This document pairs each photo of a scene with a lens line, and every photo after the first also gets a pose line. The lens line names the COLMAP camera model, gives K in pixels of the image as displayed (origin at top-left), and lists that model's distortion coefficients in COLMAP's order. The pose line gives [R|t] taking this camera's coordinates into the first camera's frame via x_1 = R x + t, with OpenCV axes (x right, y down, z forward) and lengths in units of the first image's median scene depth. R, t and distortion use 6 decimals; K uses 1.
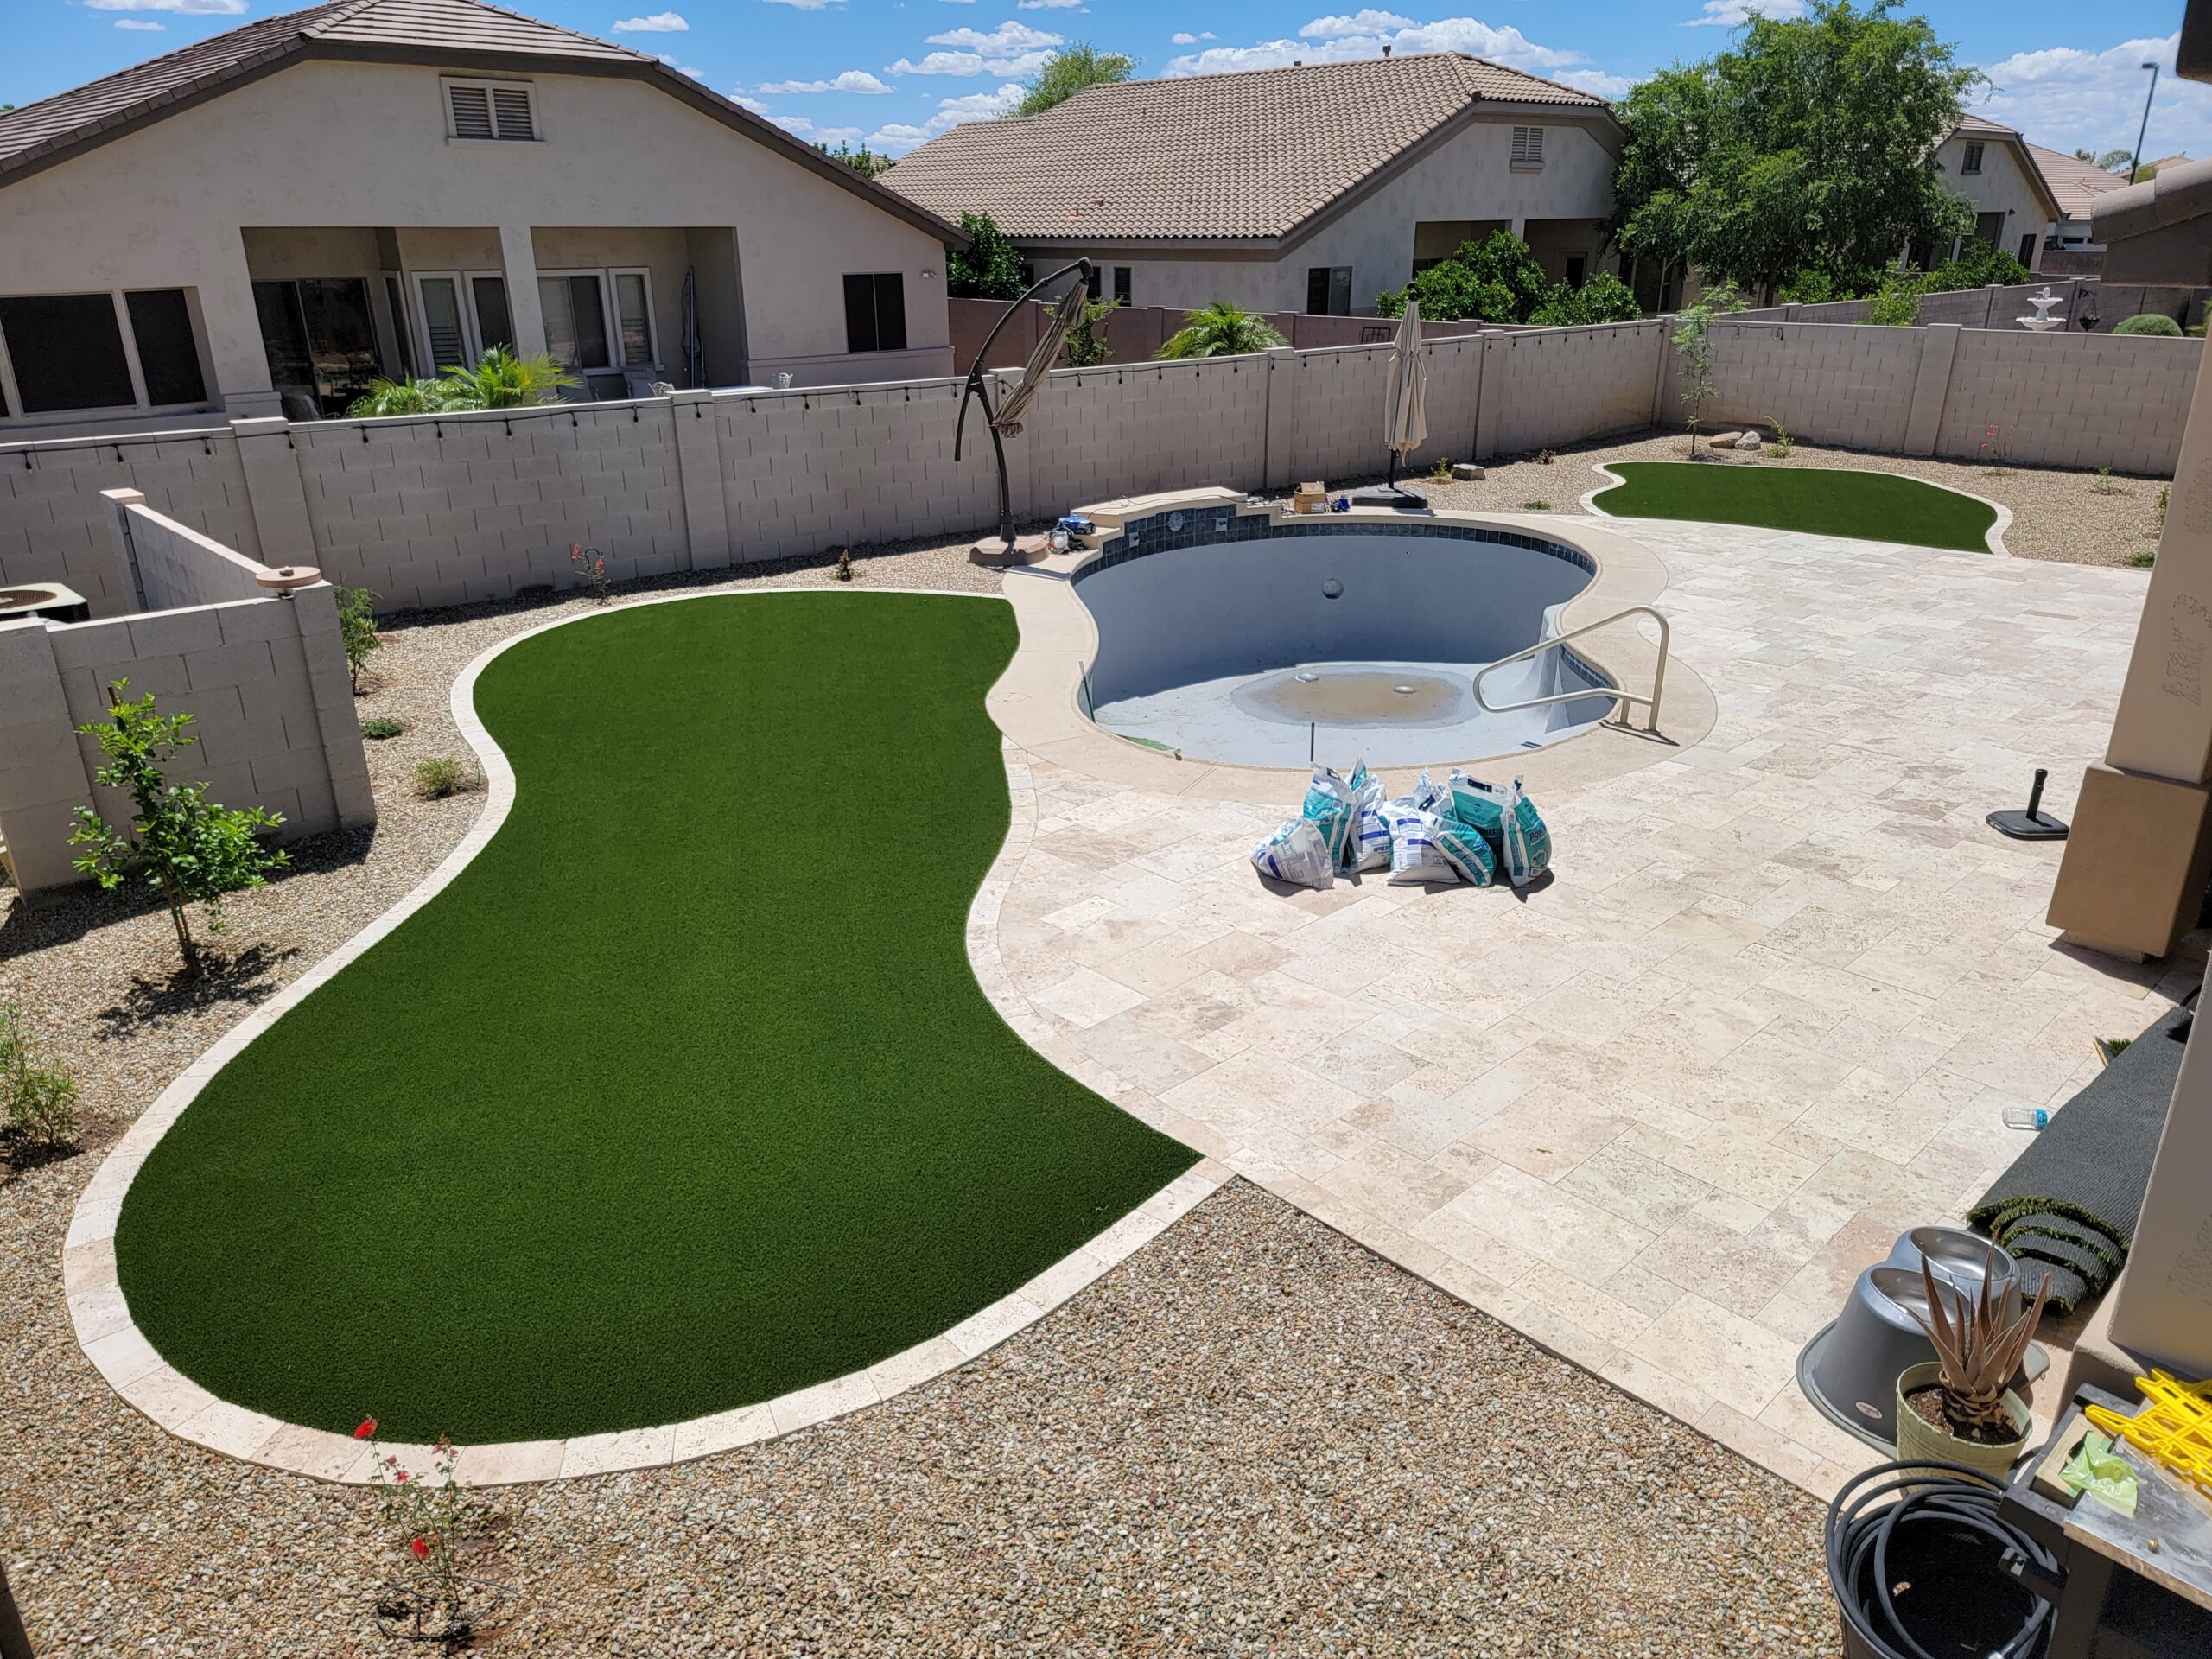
lens RADIAL K [[1531.1, 0, 1105.6], [0, 1531.1, 841.6], [0, 0, 1]] dist [0.082319, -0.067994]
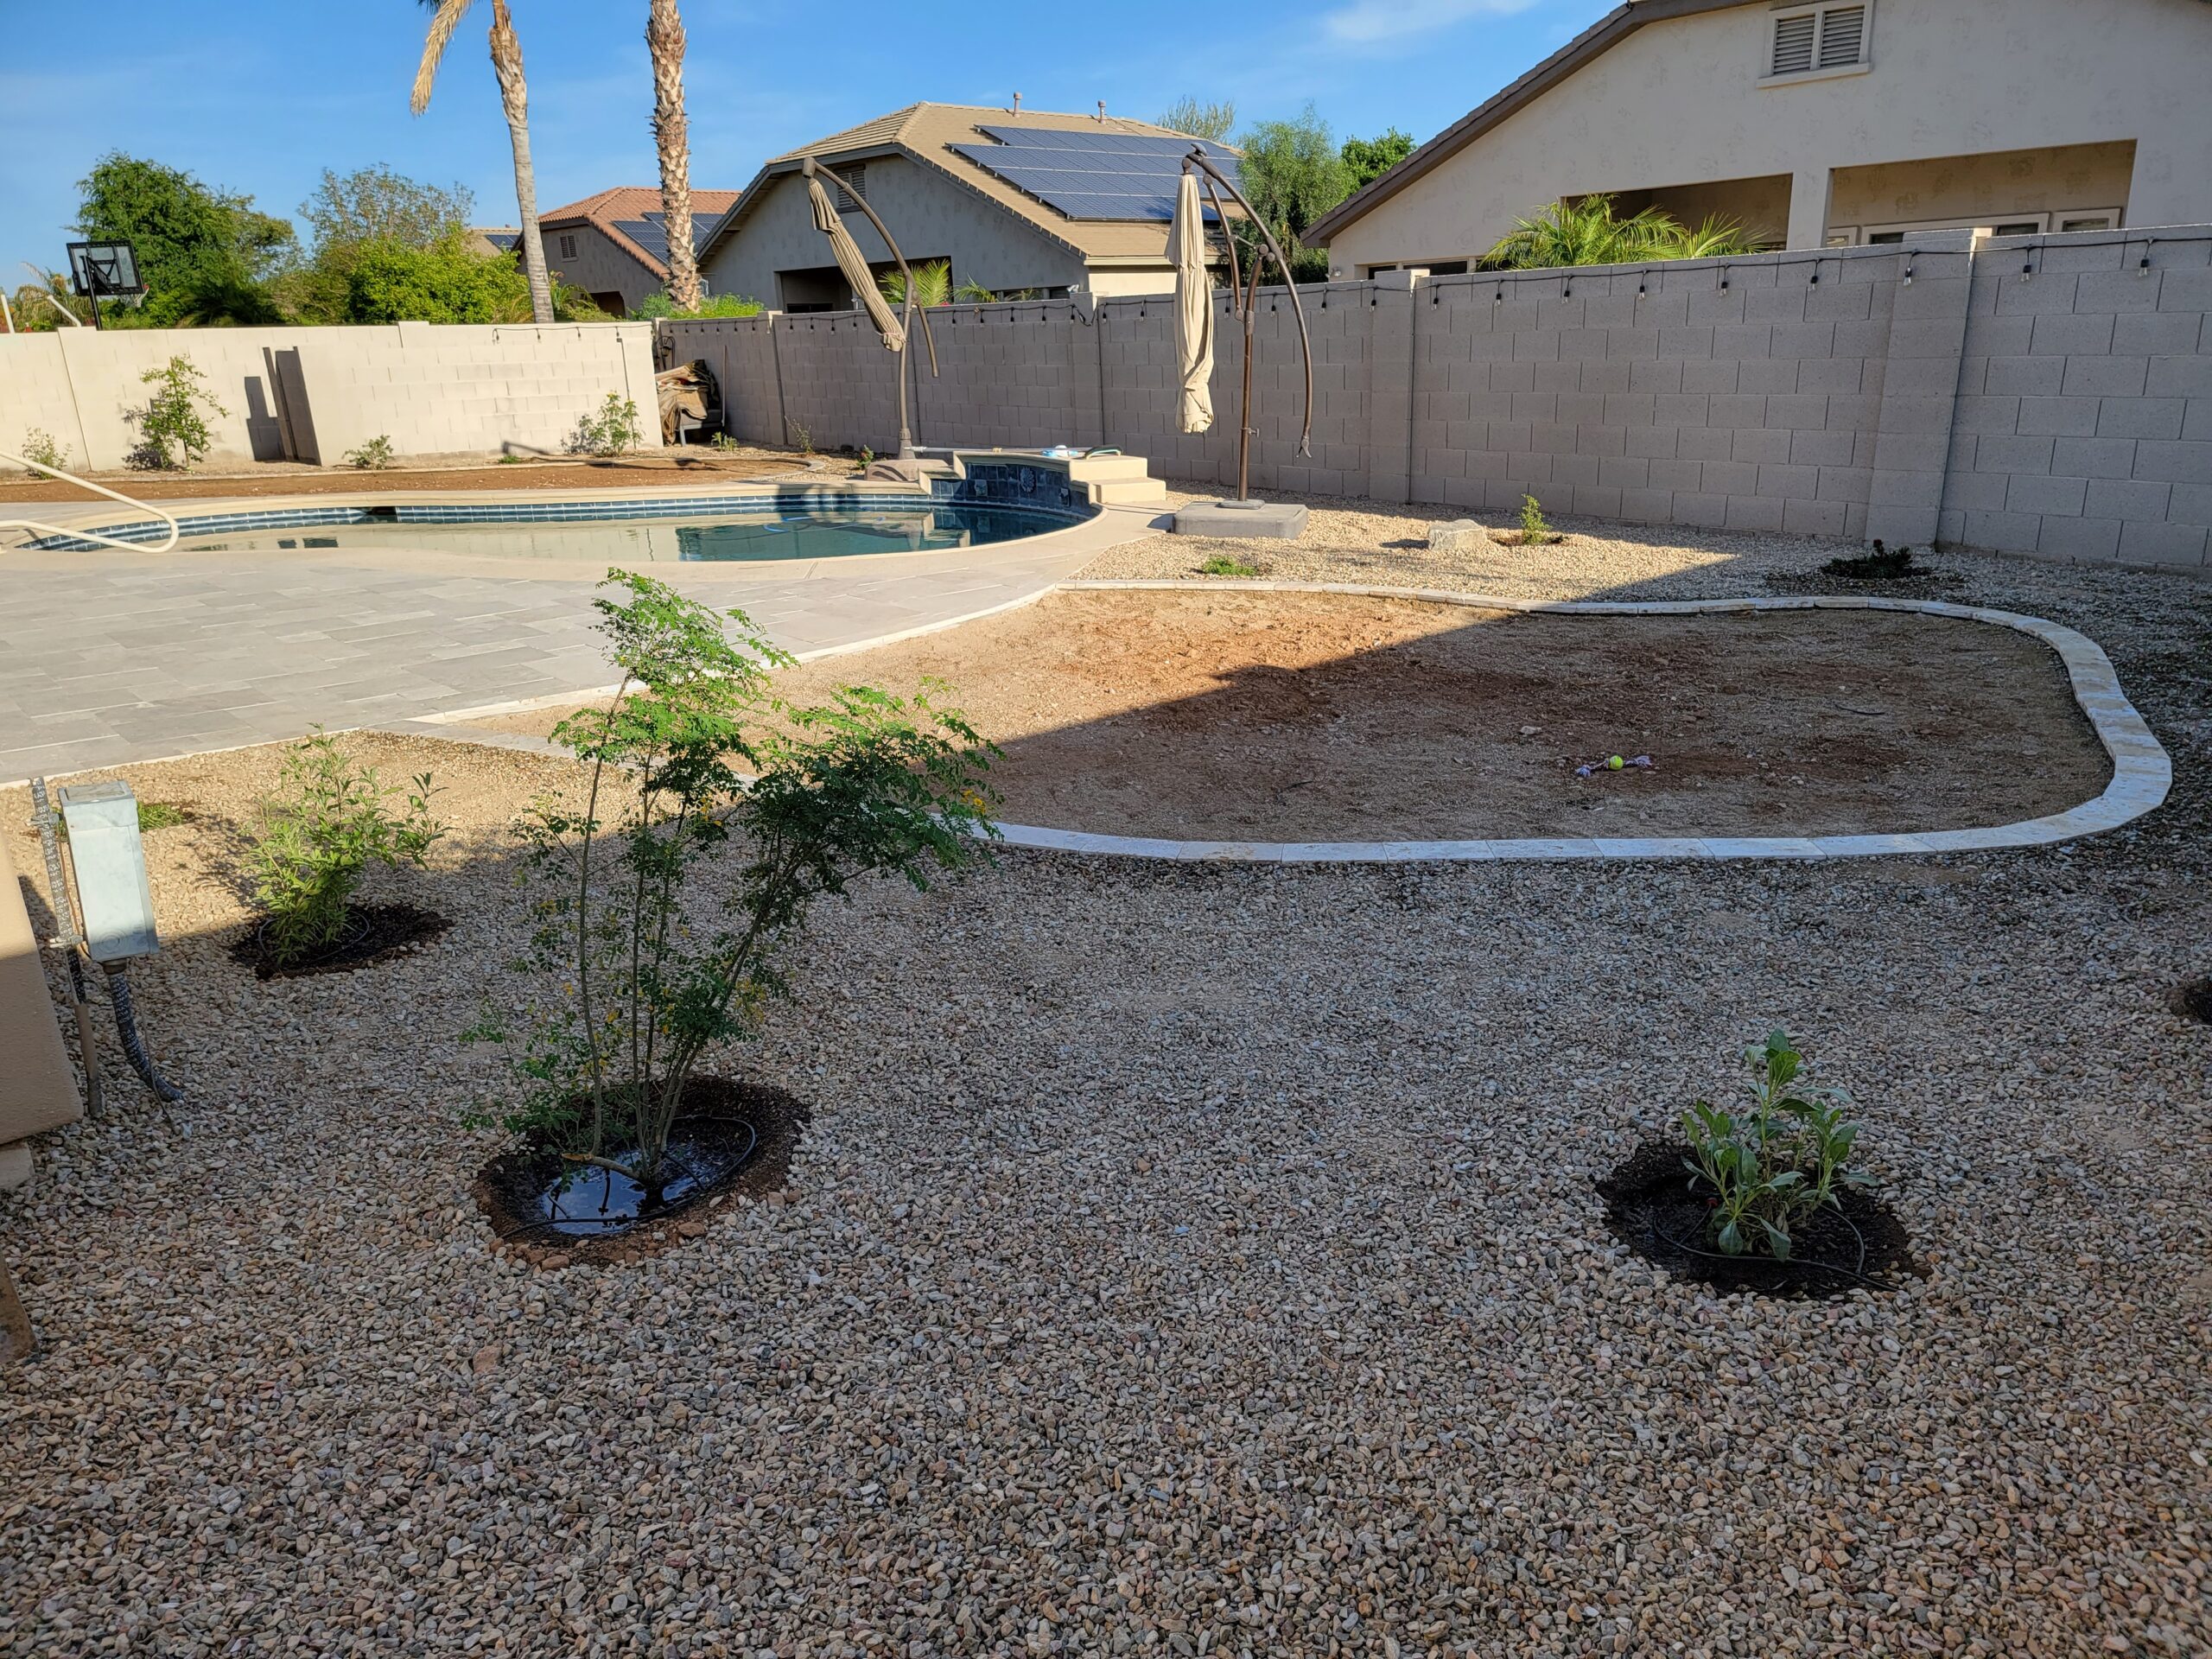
lens RADIAL K [[1531.1, 0, 1112.6], [0, 1531.1, 824.8], [0, 0, 1]] dist [0.082319, -0.067994]
pose [[-0.035085, 0.314077, -0.948749, 0.838036], [-0.341941, 0.888264, 0.306699, -0.300388], [0.939066, 0.335176, 0.076231, 1.012224]]
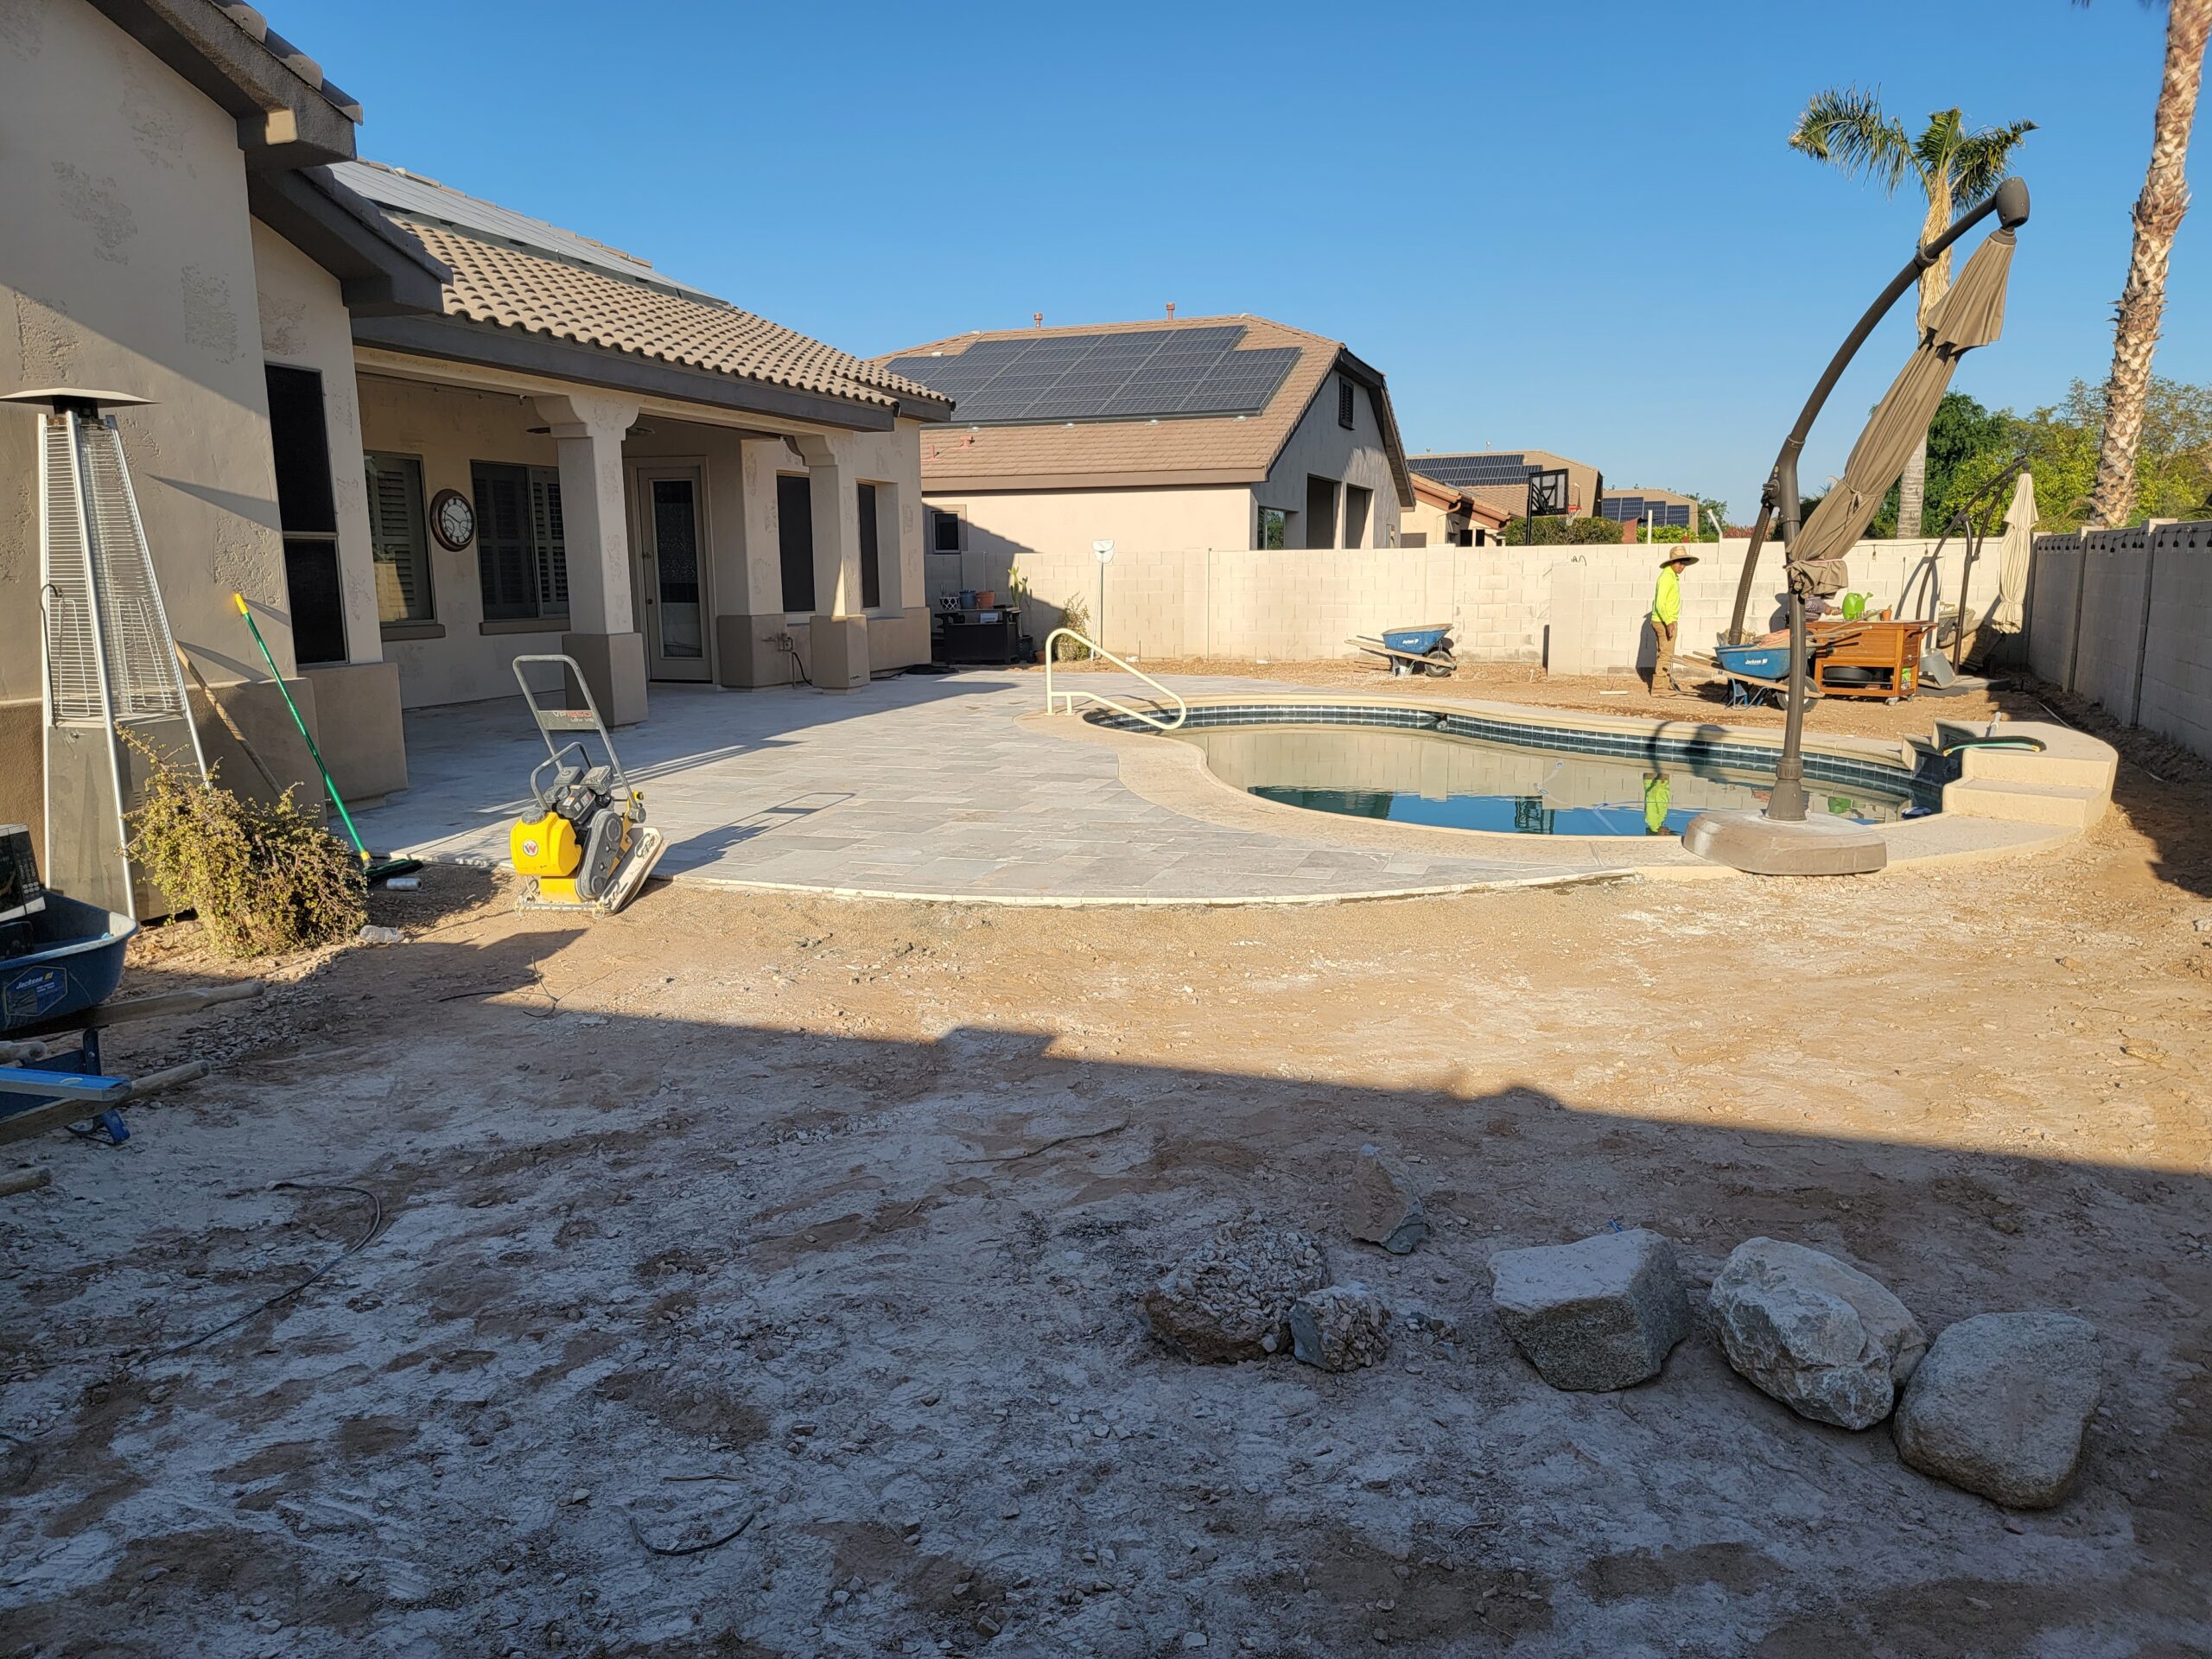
lens RADIAL K [[1531.1, 0, 1098.5], [0, 1531.1, 828.3], [0, 0, 1]] dist [0.082319, -0.067994]
pose [[-0.885100, 0.092285, -0.456159, 0.576384], [-0.160308, 0.859708, 0.484978, -0.404028], [0.436920, 0.502380, -0.746134, 1.263413]]
